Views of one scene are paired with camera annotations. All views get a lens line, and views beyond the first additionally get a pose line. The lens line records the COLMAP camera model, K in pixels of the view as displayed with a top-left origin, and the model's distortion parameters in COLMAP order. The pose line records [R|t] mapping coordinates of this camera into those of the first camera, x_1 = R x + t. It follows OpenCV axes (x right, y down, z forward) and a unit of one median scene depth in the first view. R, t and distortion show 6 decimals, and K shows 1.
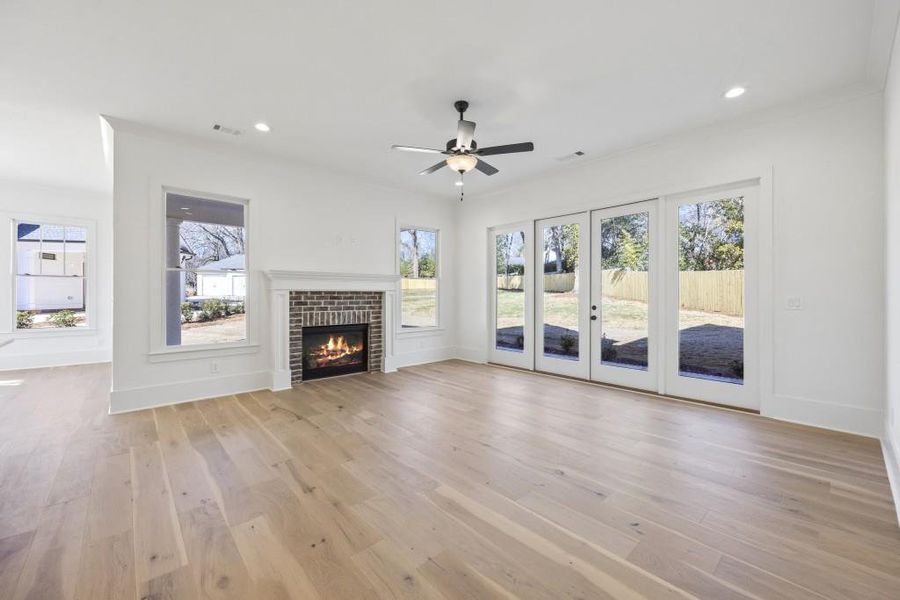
lens RADIAL K [[361.8, 0, 447.6], [0, 361.8, 293.5], [0, 0, 1]] dist [-0.003025, -0.000223]
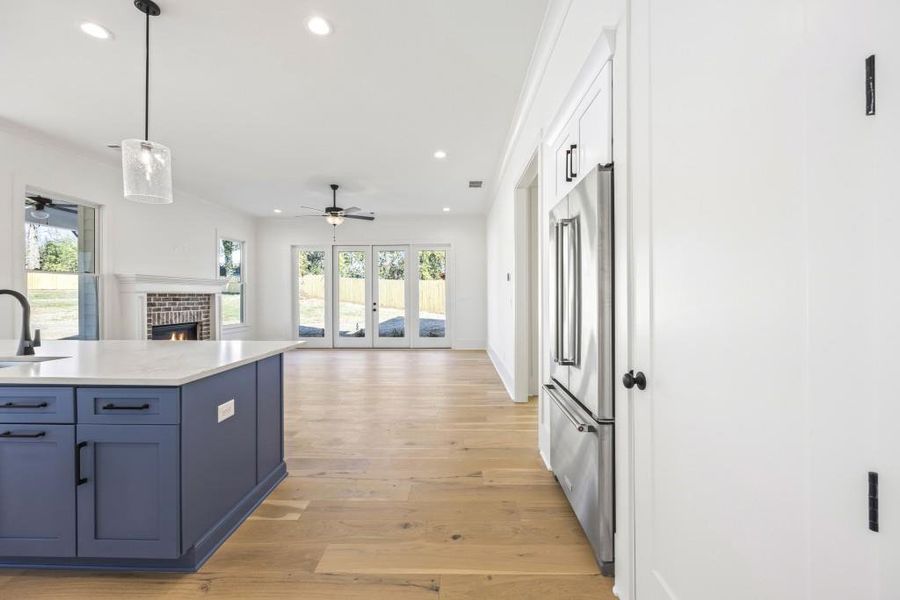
lens RADIAL K [[361.8, 0, 449.3], [0, 361.8, 299.2], [0, 0, 1]] dist [-0.003025, -0.000223]
pose [[0.687483, -0.007515, 0.726162, -0.551213], [0.000733, 0.999953, 0.009654, 0.001190], [-0.726201, -0.006105, 0.687456, -0.385014]]
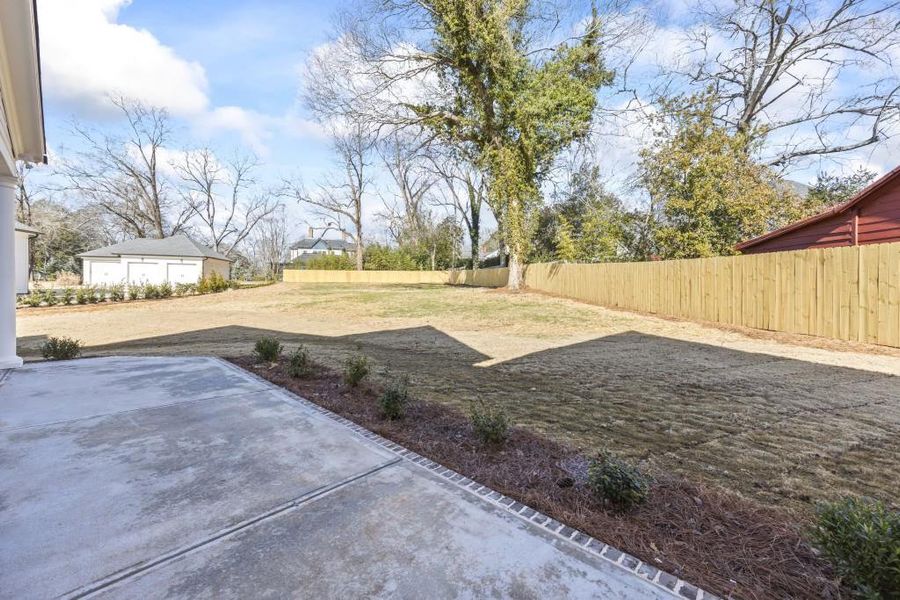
lens RADIAL K [[361.8, 0, 445.9], [0, 361.8, 295.7], [0, 0, 1]] dist [-0.003025, -0.000223]
pose [[0.996548, 0.015113, 0.081633, 0.726308], [-0.016545, 0.999720, 0.016900, 0.021810], [-0.081354, -0.018192, 0.996519, 0.785655]]
